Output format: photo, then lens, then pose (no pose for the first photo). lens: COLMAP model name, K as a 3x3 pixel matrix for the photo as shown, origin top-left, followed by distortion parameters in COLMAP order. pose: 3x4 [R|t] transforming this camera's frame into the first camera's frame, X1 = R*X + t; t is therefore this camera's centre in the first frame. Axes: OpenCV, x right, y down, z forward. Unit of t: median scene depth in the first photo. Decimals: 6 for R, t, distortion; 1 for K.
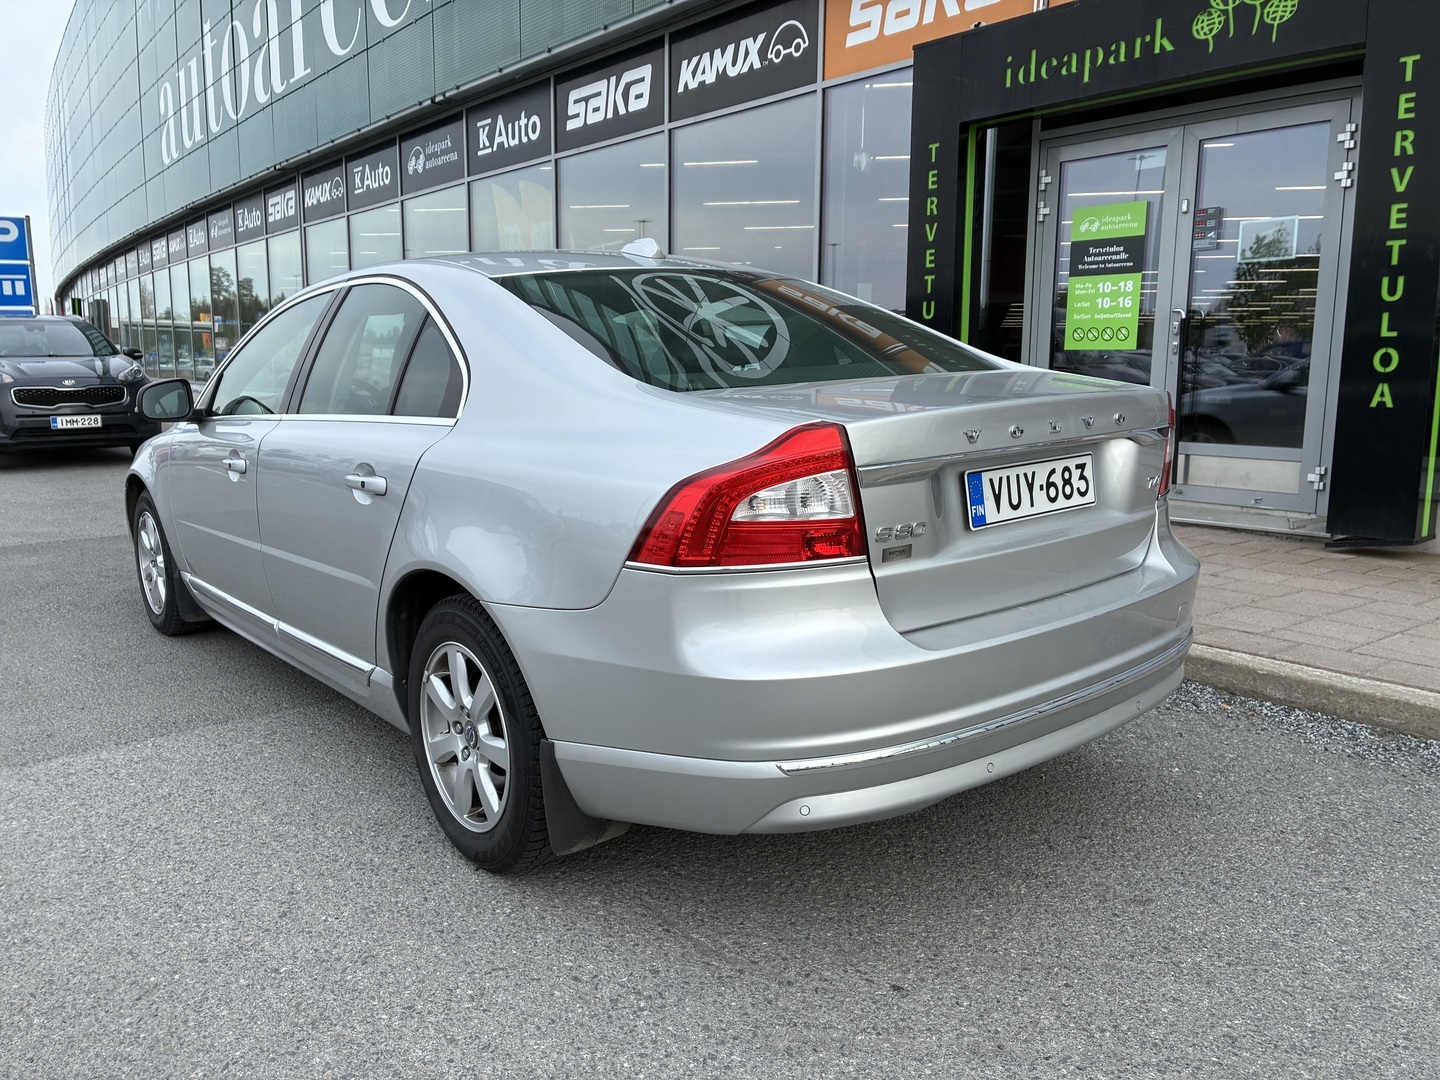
lens RADIAL K [[1103.8, 0, 720.6], [0, 1103.8, 540.3], [0, 0, 1]] dist [0.048393, -0.072290]
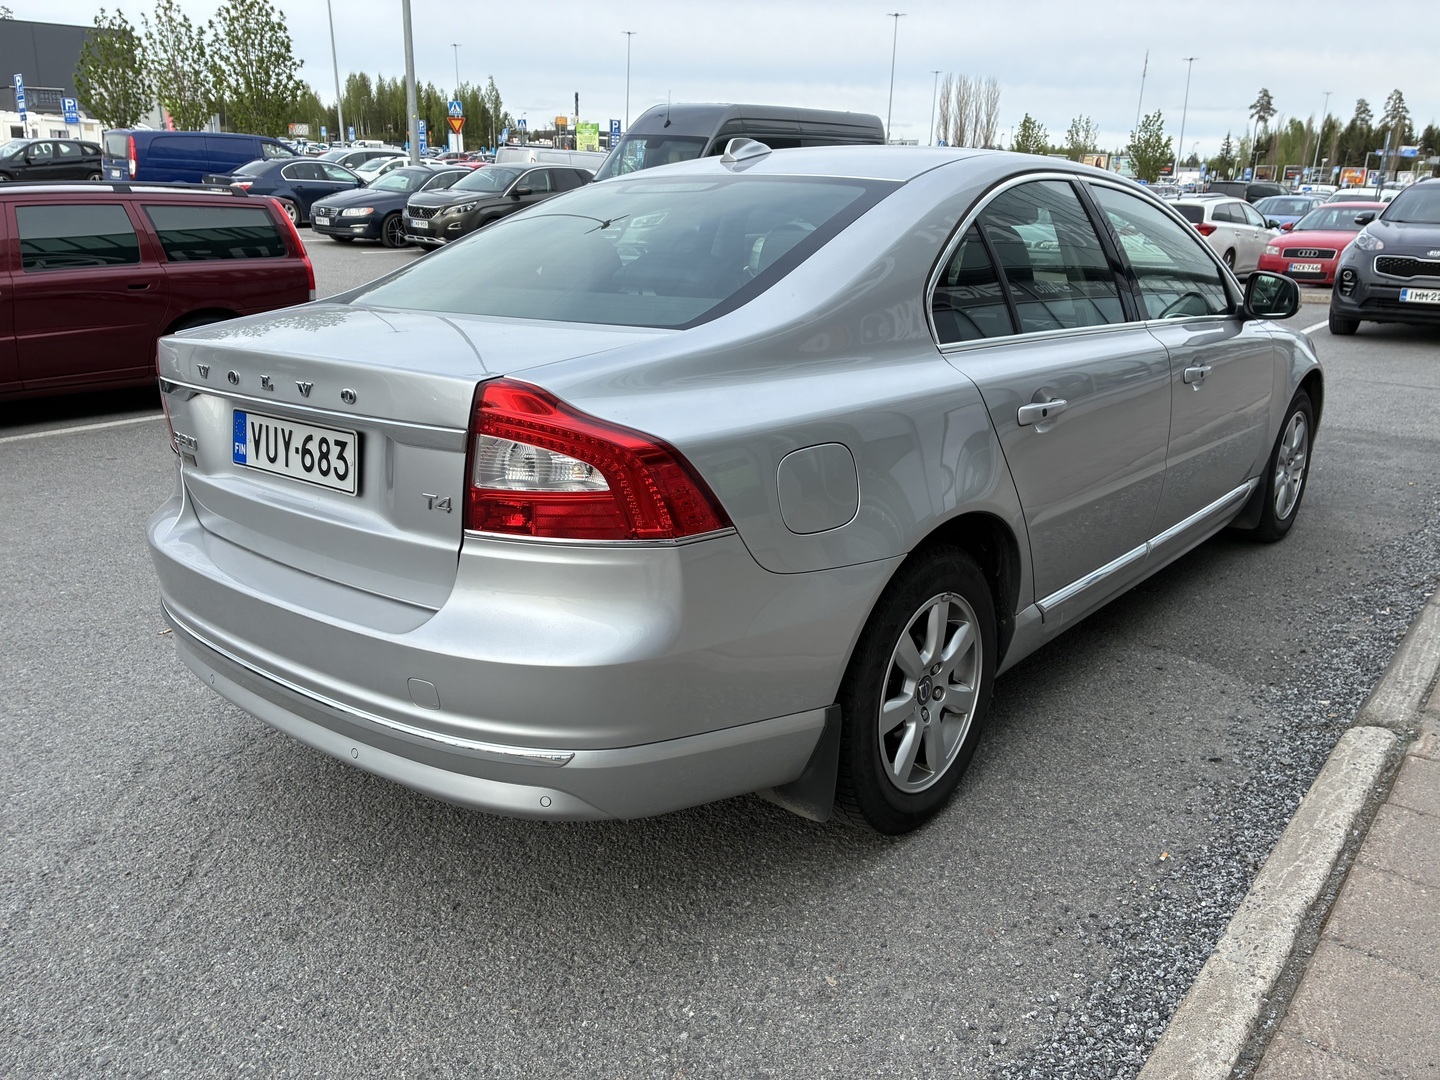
lens RADIAL K [[1103.8, 0, 714.8], [0, 1103.8, 544.3], [0, 0, 1]] dist [0.048393, -0.072290]
pose [[0.177497, 0.301975, -0.936646, 1.205652], [-0.174827, 0.946296, 0.271956, -0.277599], [0.968468, 0.115479, 0.220758, 1.122220]]
